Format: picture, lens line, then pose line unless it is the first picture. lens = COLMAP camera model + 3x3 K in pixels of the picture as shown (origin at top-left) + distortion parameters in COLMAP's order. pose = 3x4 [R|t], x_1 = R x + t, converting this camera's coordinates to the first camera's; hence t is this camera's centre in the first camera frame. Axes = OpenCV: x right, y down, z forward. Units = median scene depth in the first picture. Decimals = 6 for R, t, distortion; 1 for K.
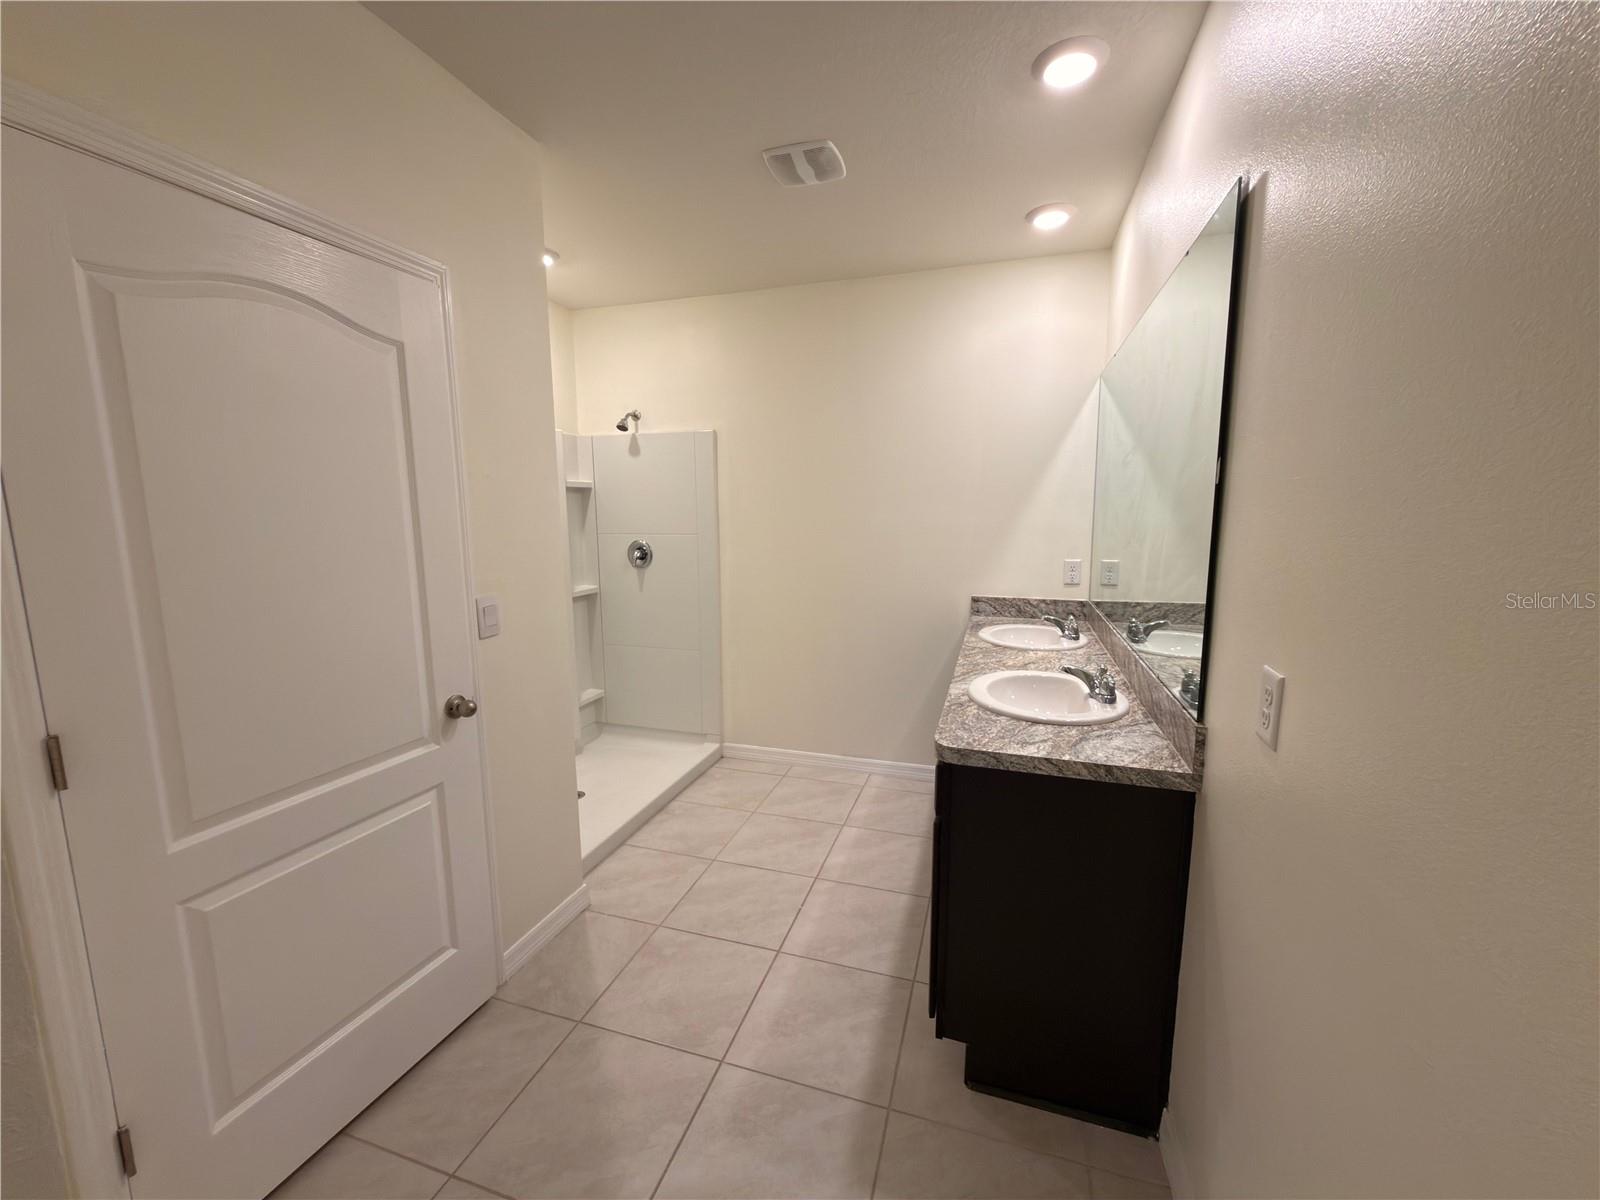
lens RADIAL K [[637.1, 0, 802.2], [0, 637.1, 600.5], [0, 0, 1]] dist [-0.000565, 0.000011]
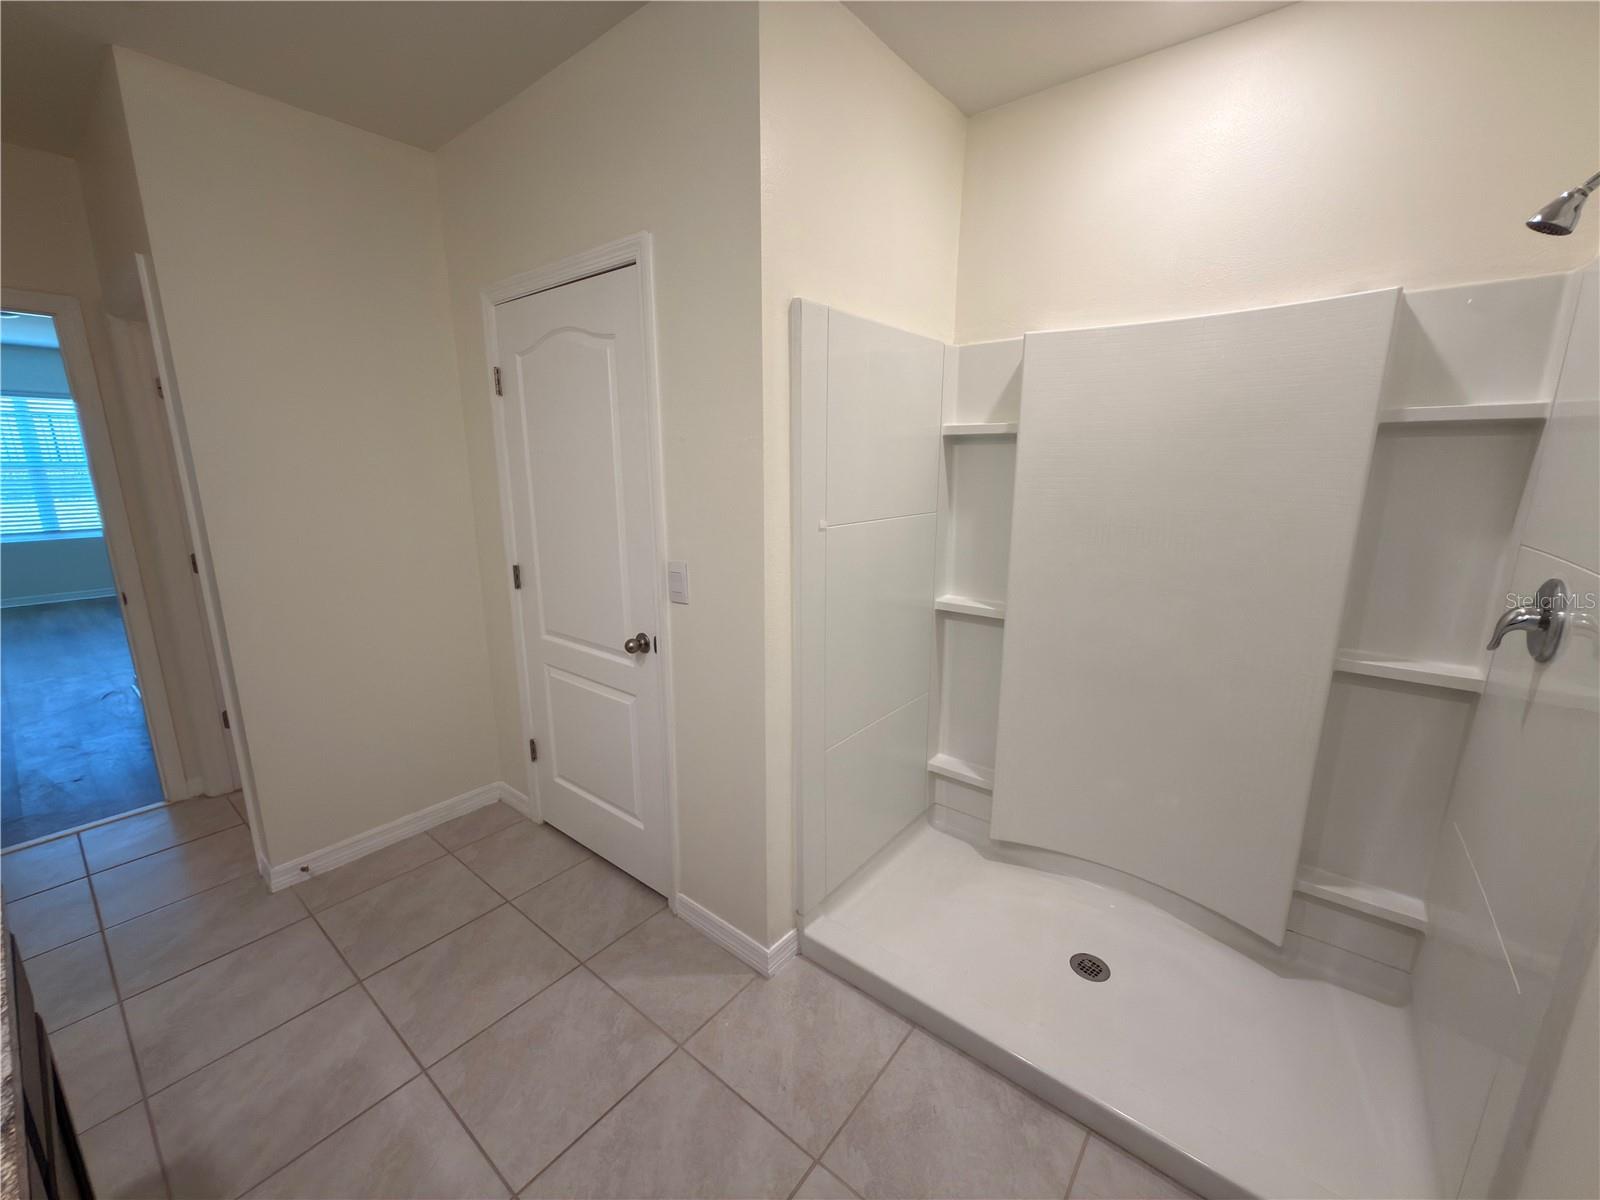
lens RADIAL K [[639.3, 0, 800.0], [0, 639.3, 600.0], [0, 0, 1]] dist [0.001179, 0.000209]
pose [[-0.361780, 0.204251, -0.909614, 0.362643], [-0.130119, 0.955091, 0.266214, -0.245045], [0.923138, 0.214669, -0.318956, 1.537184]]
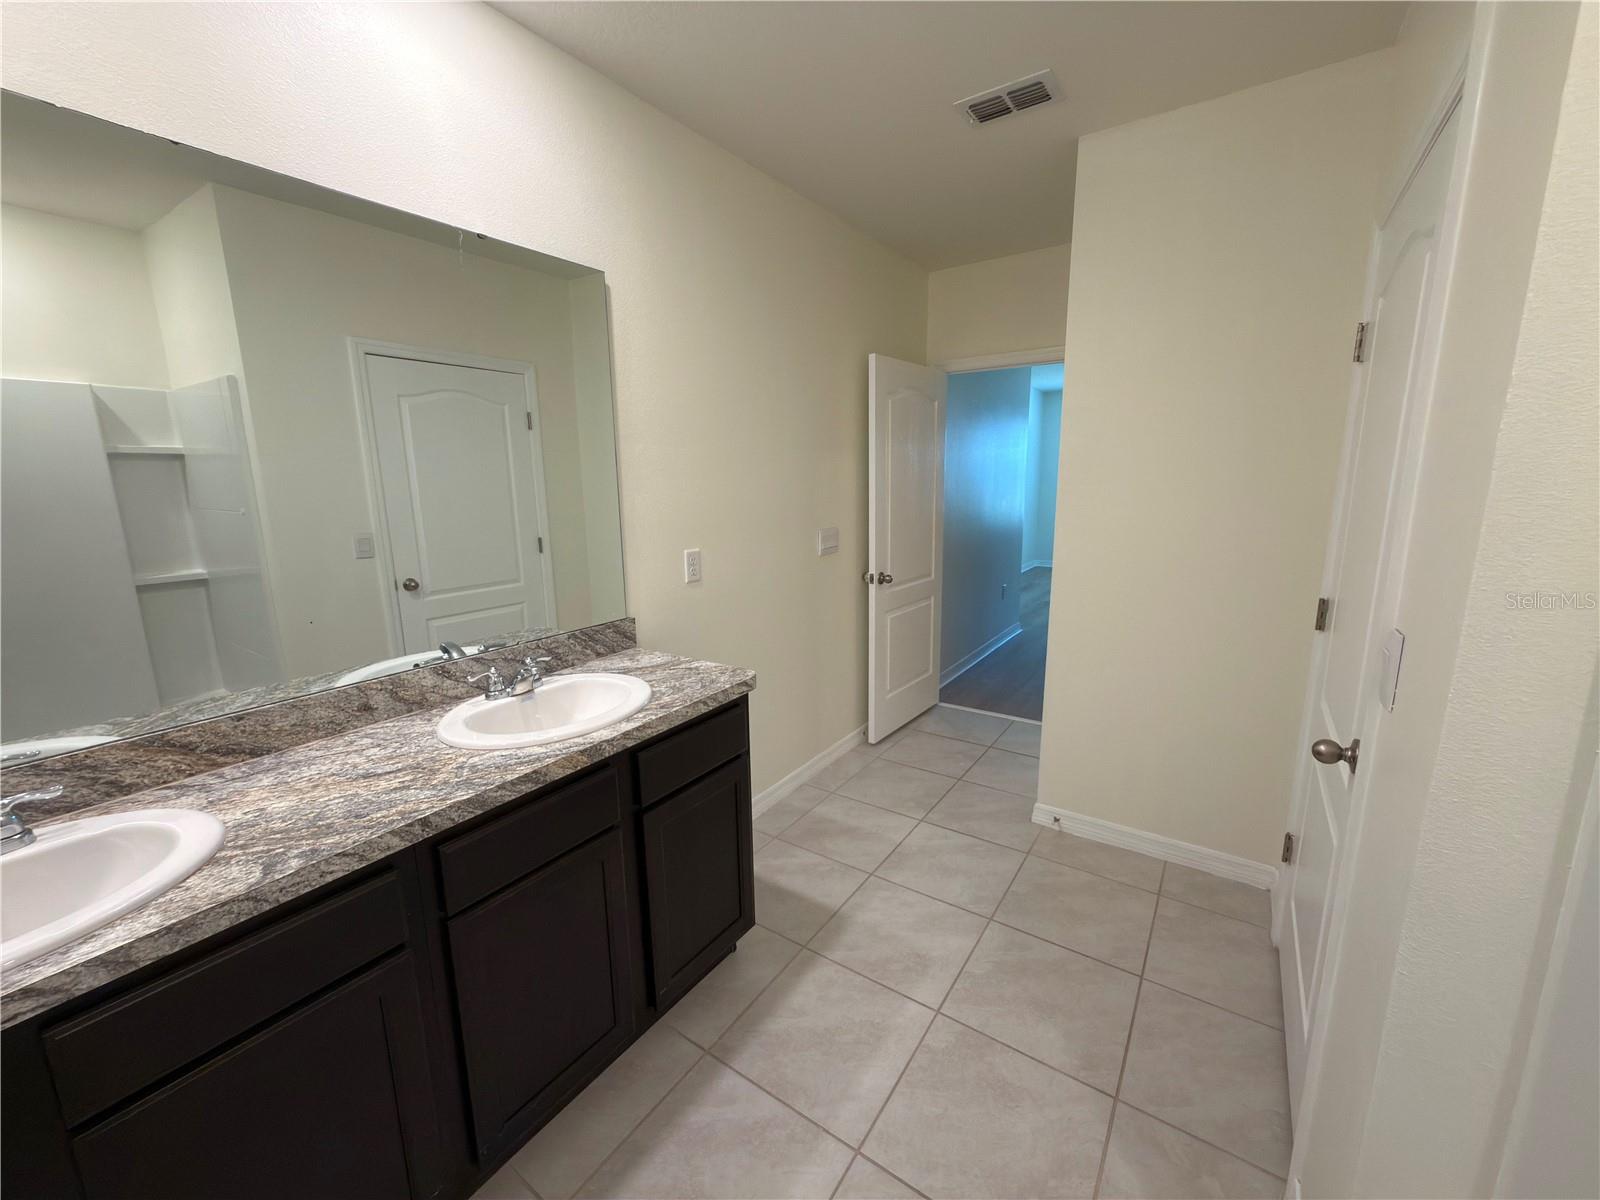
lens RADIAL K [[639.3, 0, 800.0], [0, 639.3, 600.0], [0, 0, 1]] dist [0.001179, 0.000209]
pose [[-0.955663, -0.037962, 0.292006, -0.175816], [0.060980, 0.944644, 0.322382, -0.240298], [-0.288080, 0.325895, -0.900446, 1.647772]]
